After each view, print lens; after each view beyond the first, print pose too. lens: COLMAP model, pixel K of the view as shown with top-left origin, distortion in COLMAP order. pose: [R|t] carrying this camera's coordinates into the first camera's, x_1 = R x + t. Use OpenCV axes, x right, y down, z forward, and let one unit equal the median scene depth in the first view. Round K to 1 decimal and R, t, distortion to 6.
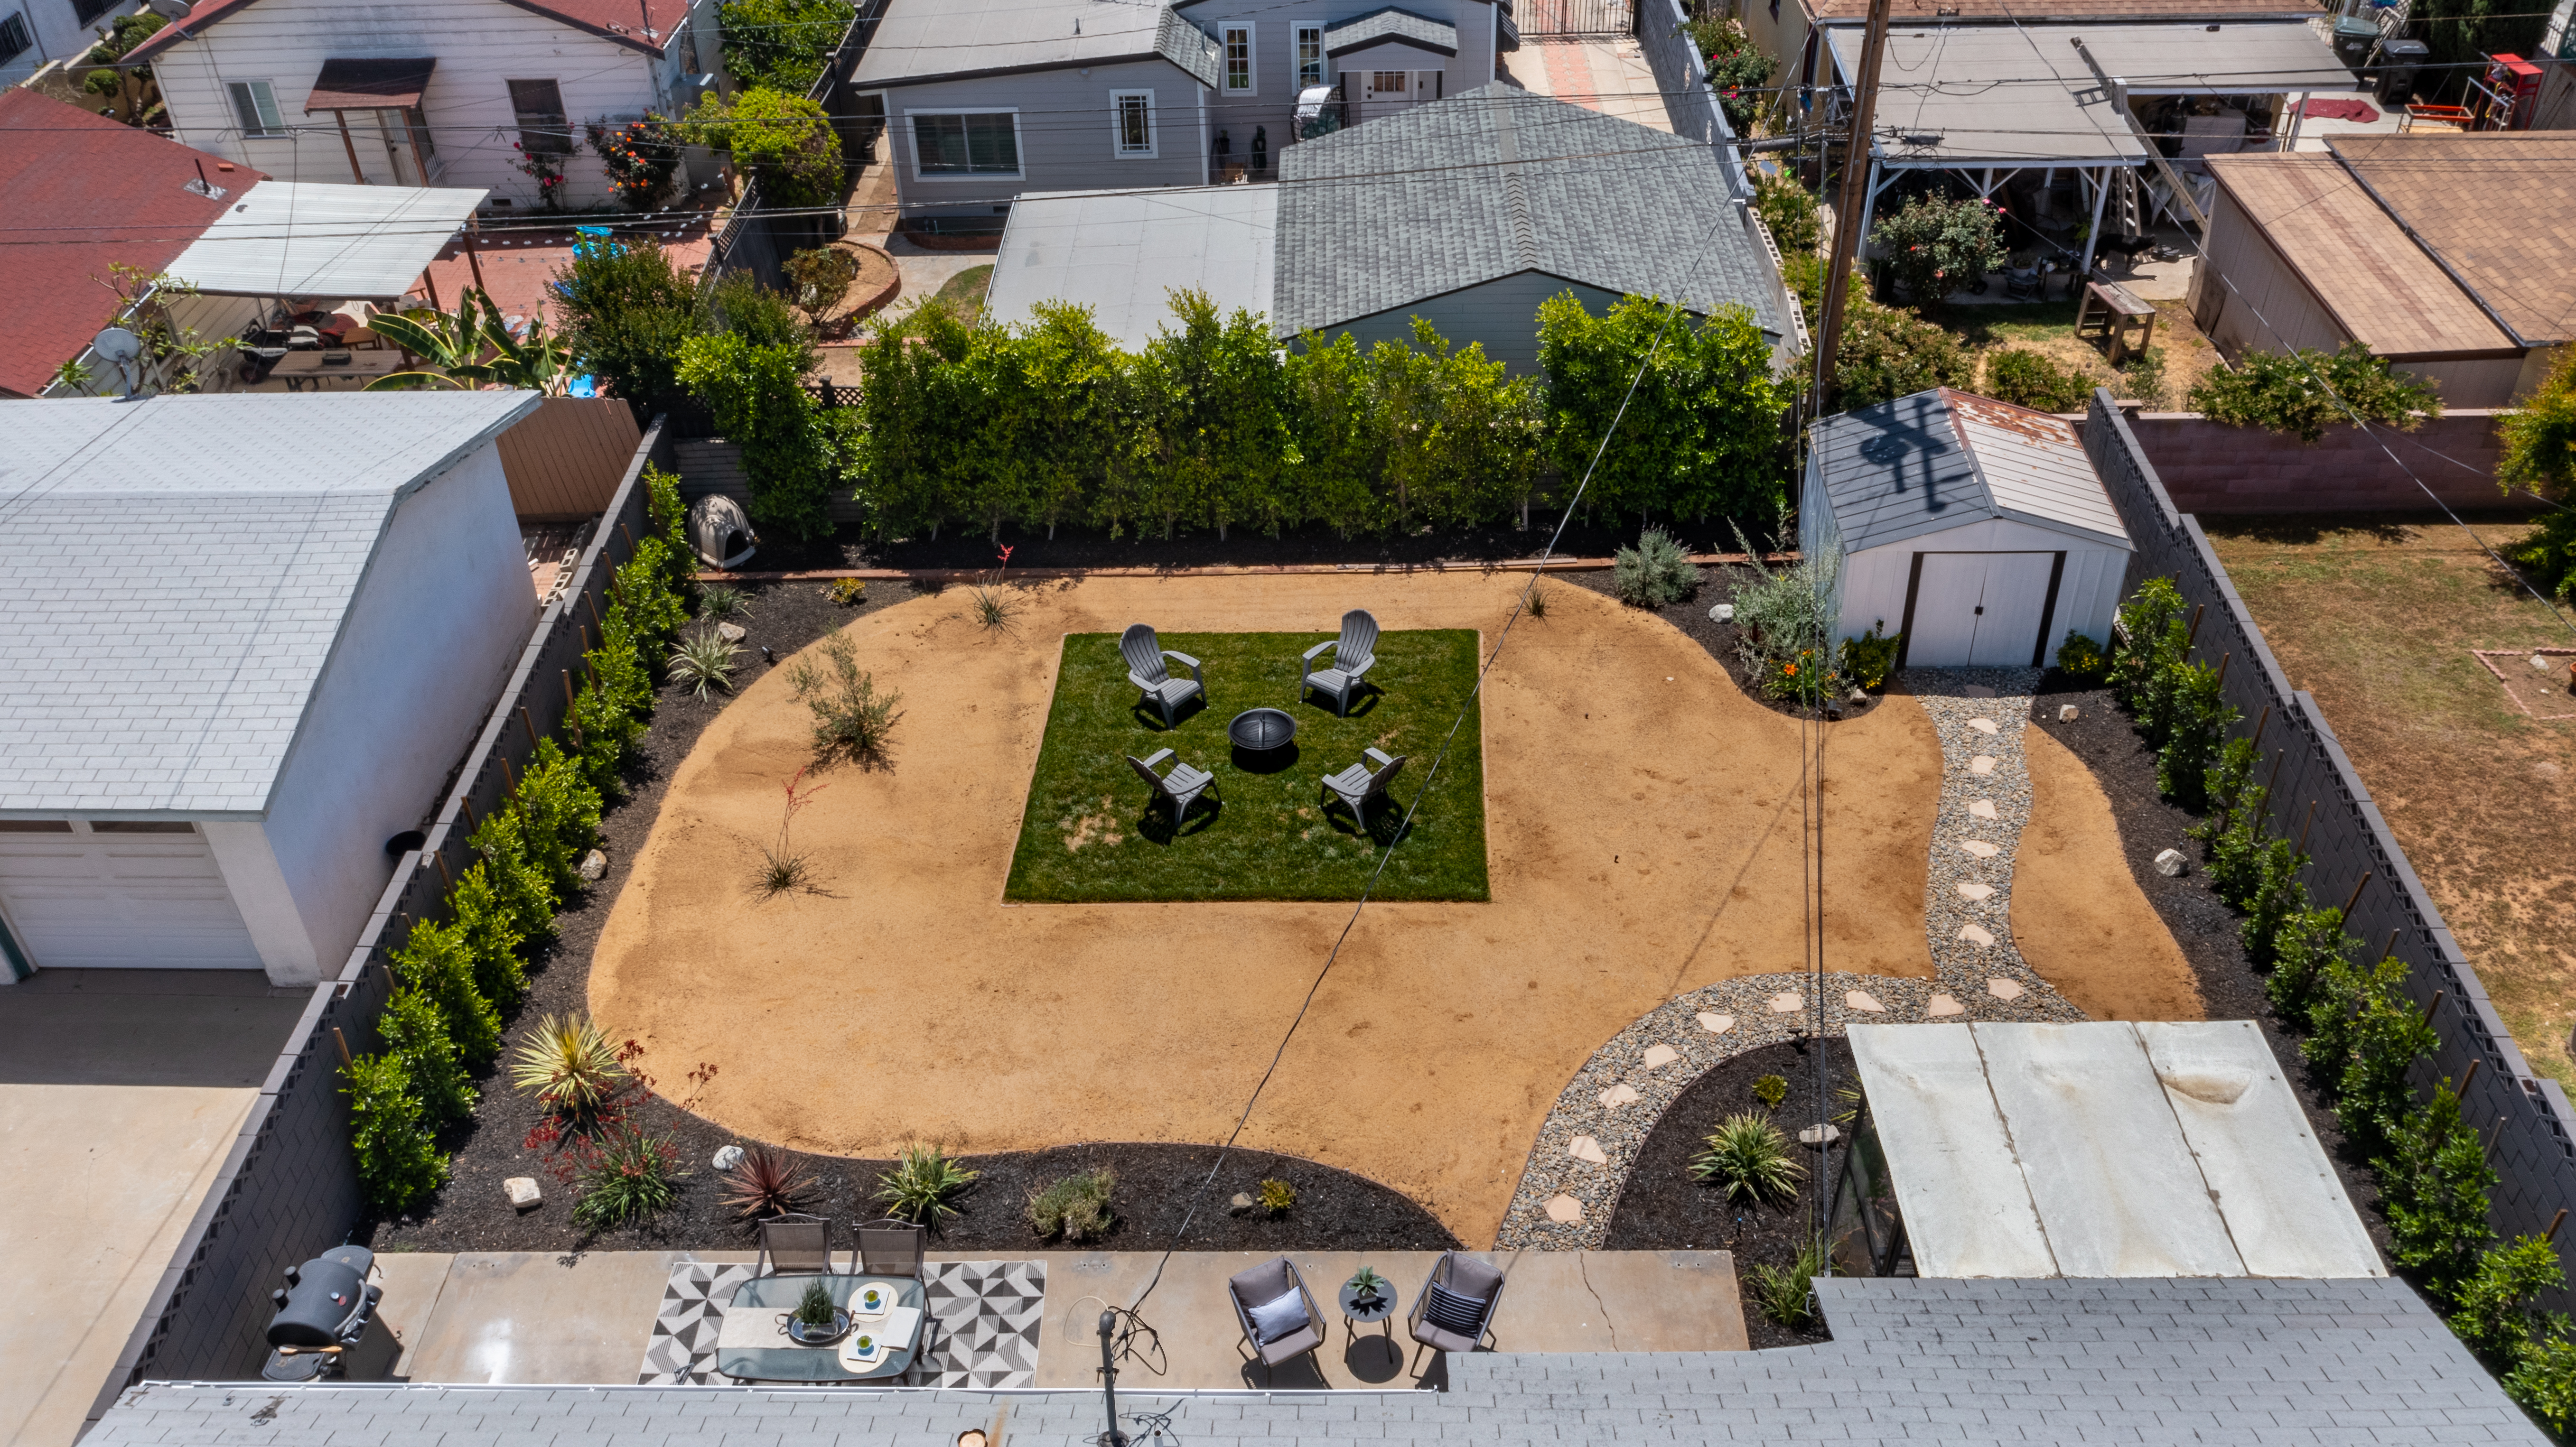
lens RADIAL K [[2044.2, 0, 1288.0], [0, 2044.2, 723.5], [0, 0, 1]] dist [-0.014799, 0.004829]
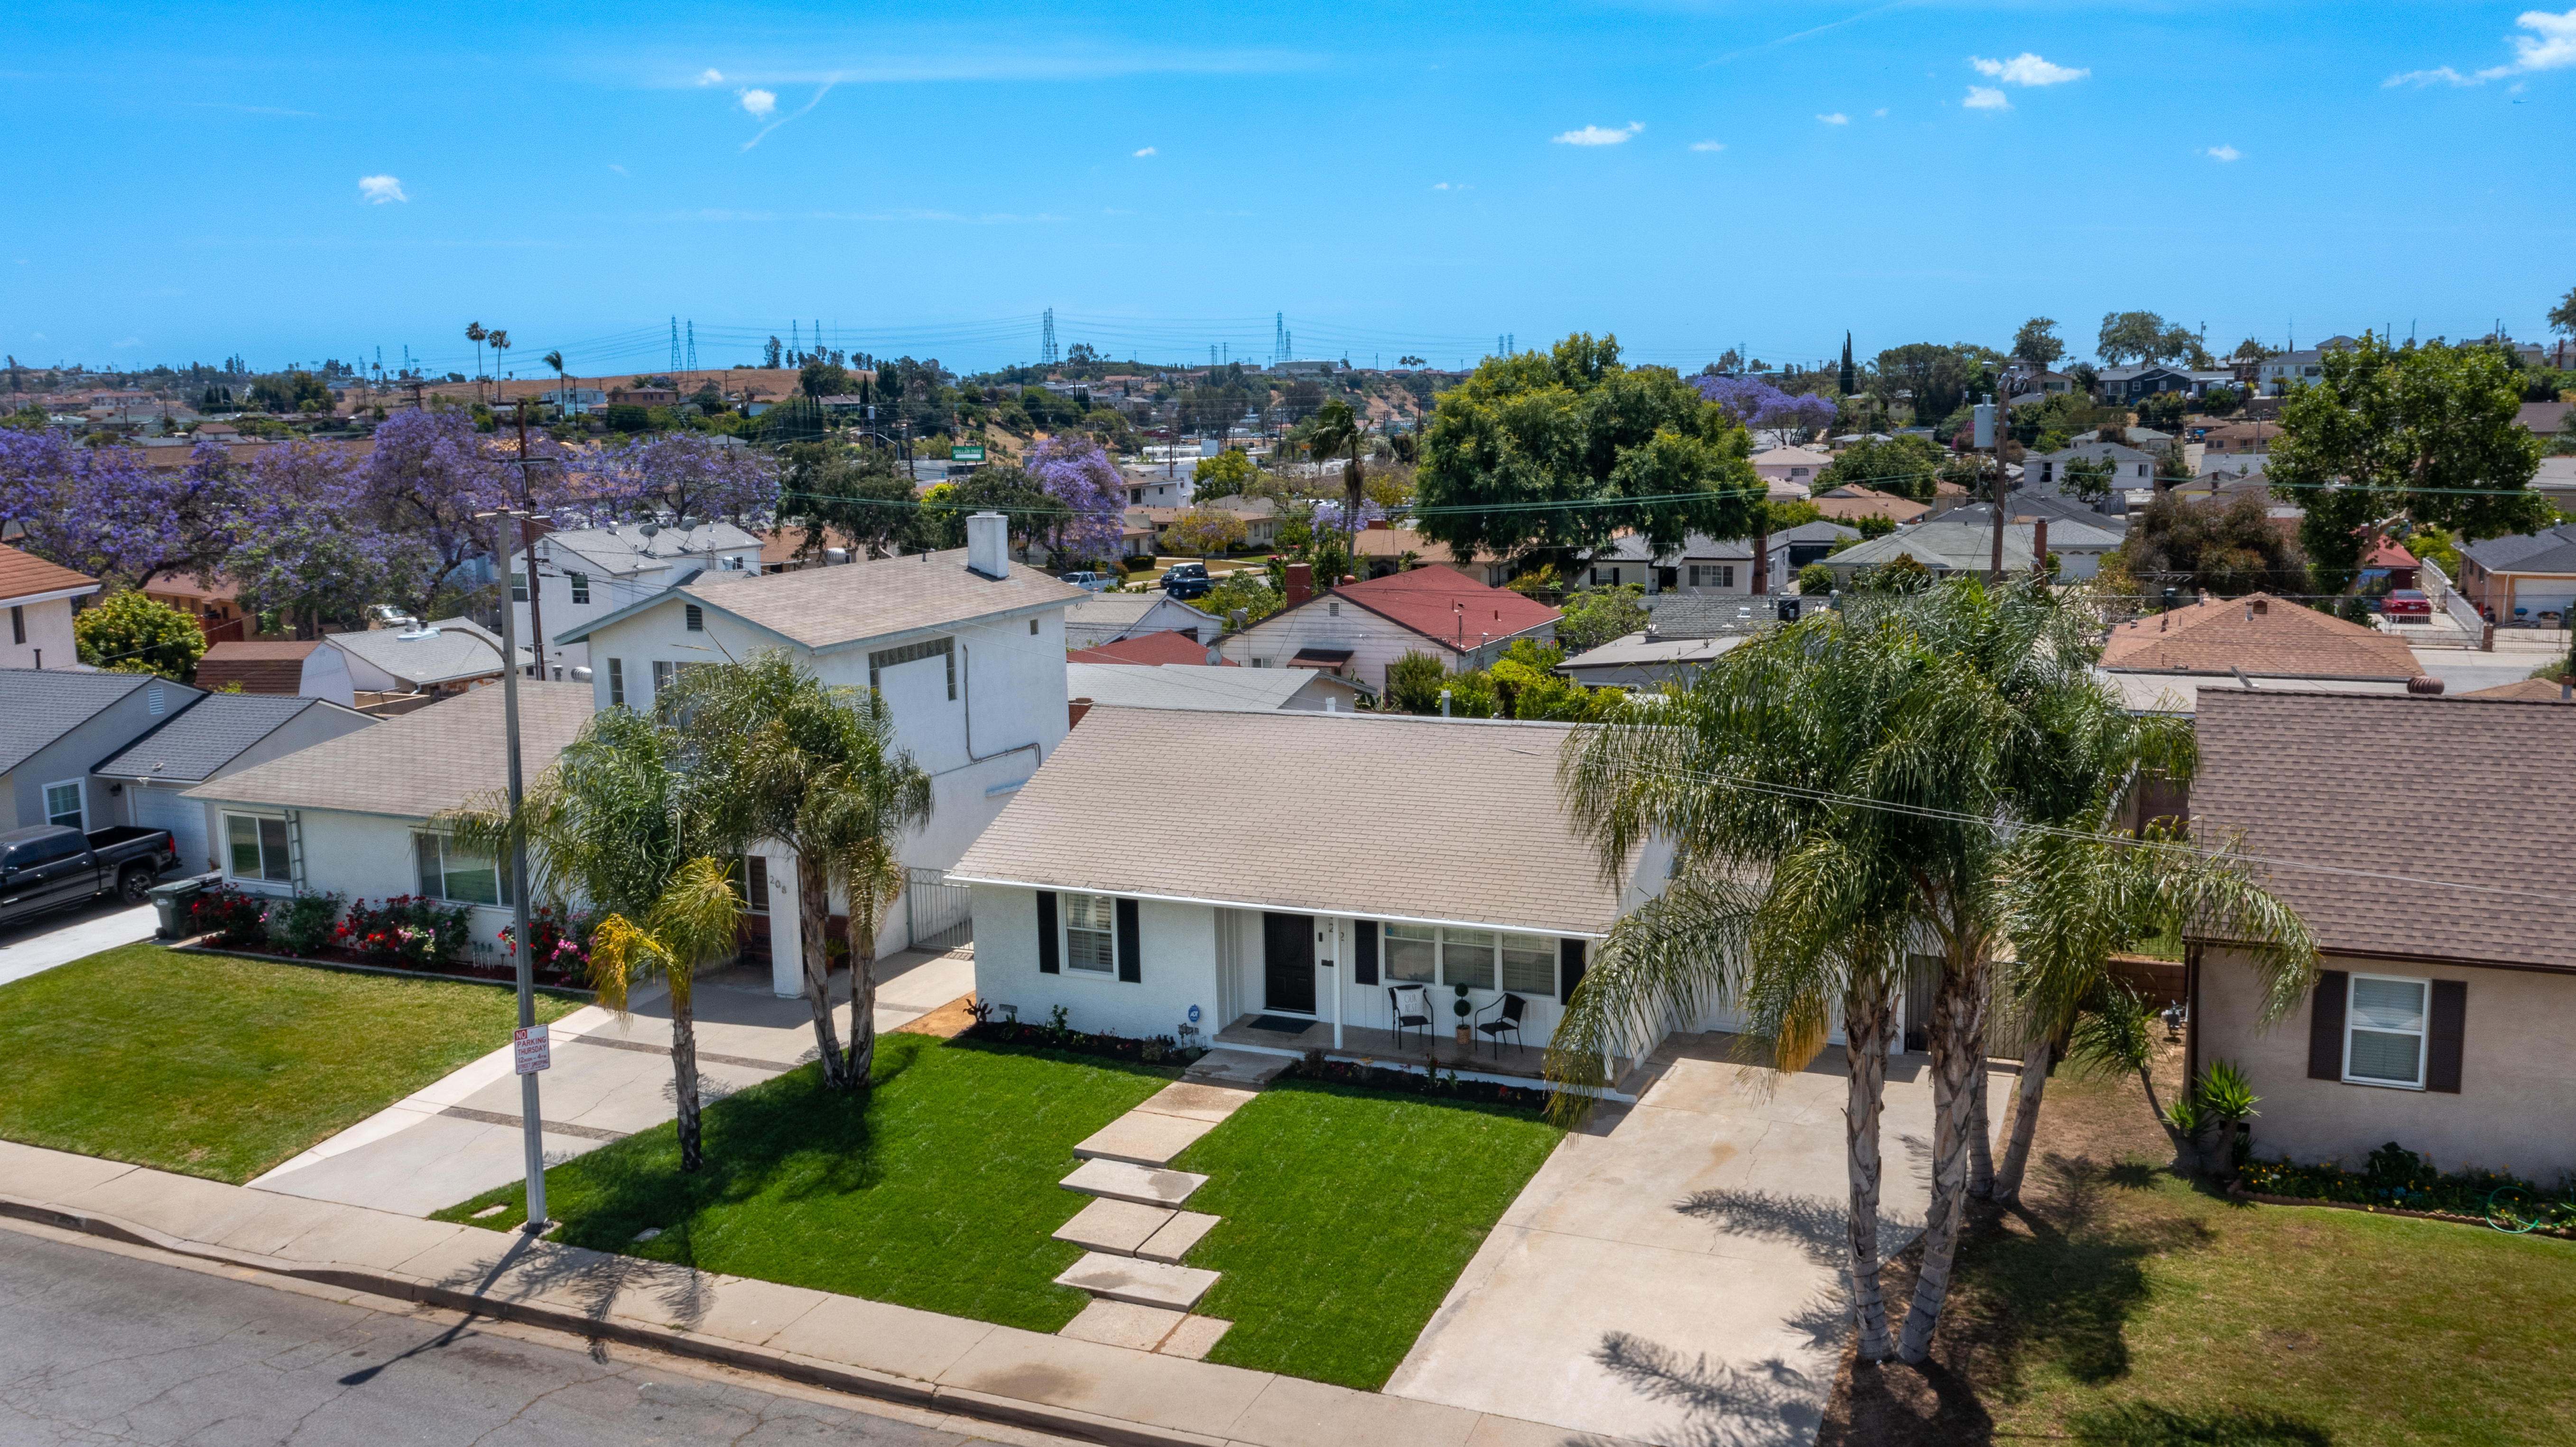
lens RADIAL K [[2044.3, 0, 1288.0], [0, 2044.3, 723.5], [0, 0, 1]] dist [-0.014799, 0.004829]
pose [[0.919381, 0.067328, -0.387564, 0.414321], [-0.242307, 0.873068, -0.423131, 0.830062], [0.309881, 0.482928, 0.818996, -0.850895]]
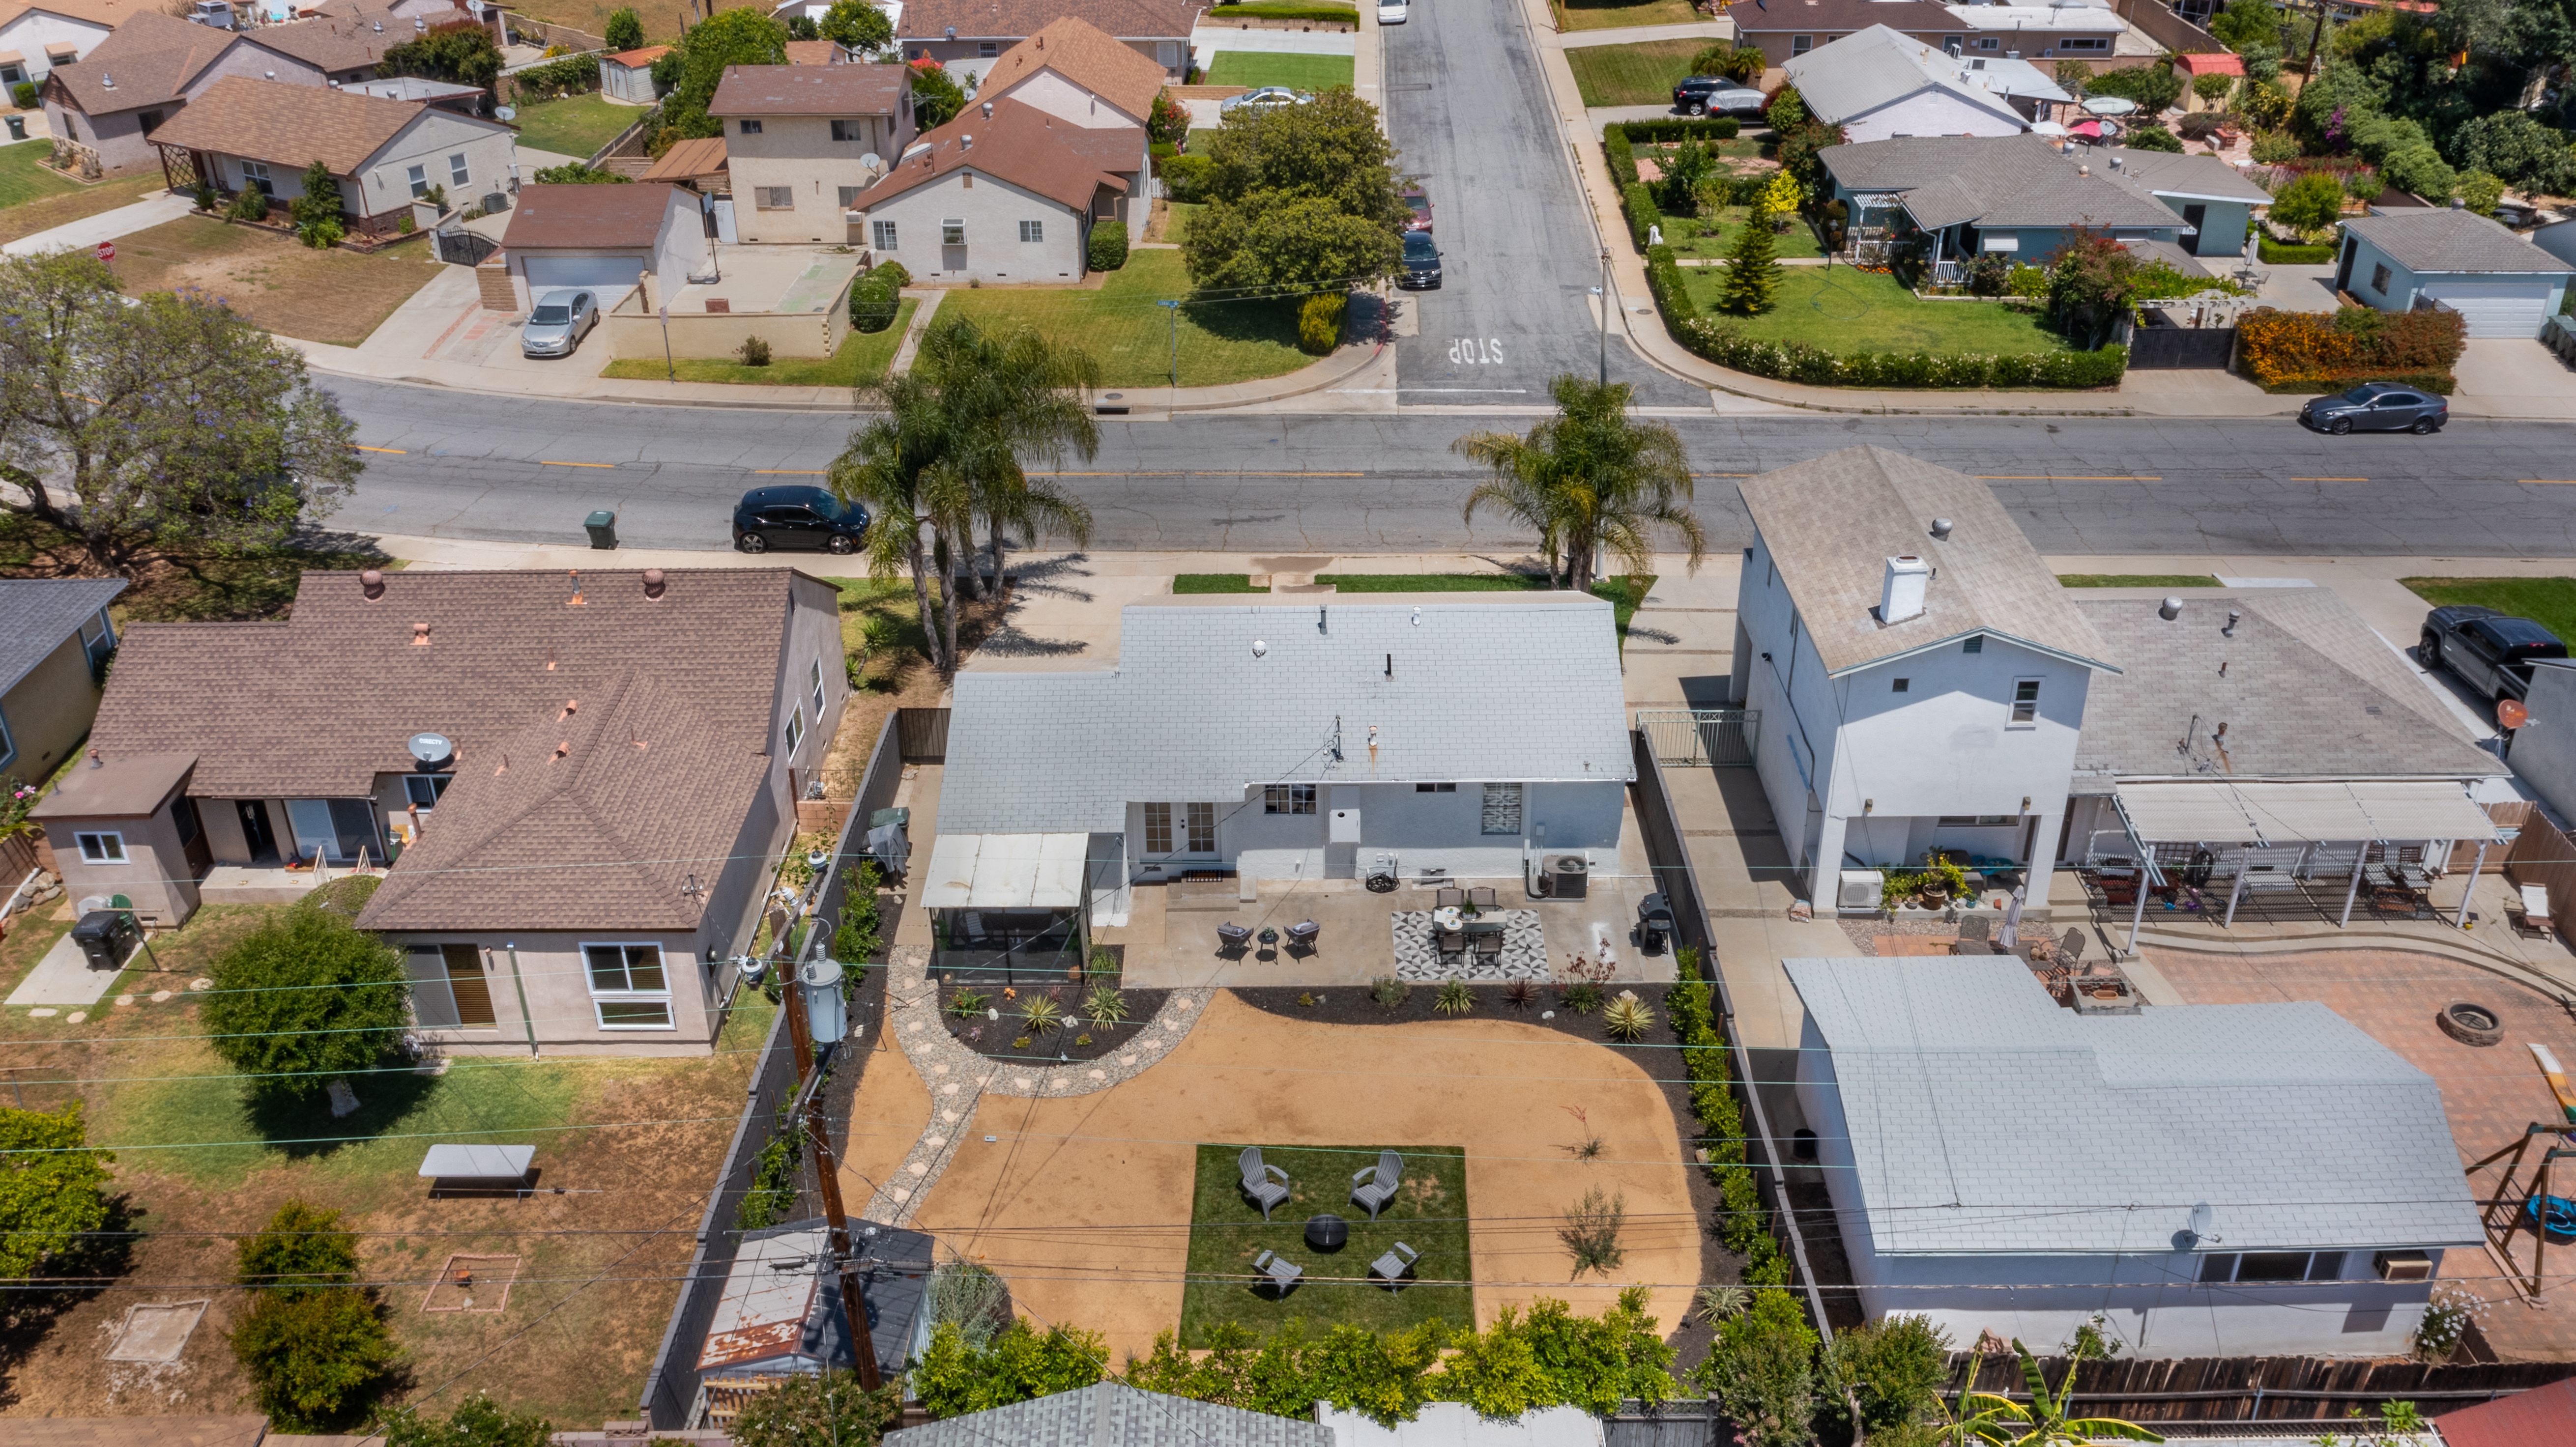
lens RADIAL K [[2044.2, 0, 1288.0], [0, 2044.2, 723.5], [0, 0, 1]] dist [-0.014799, 0.004829]
pose [[-0.999270, 0.038141, 0.002308, -0.001776], [0.016835, 0.385214, 0.922674, -1.447205], [0.034302, 0.922039, -0.385575, 1.124700]]
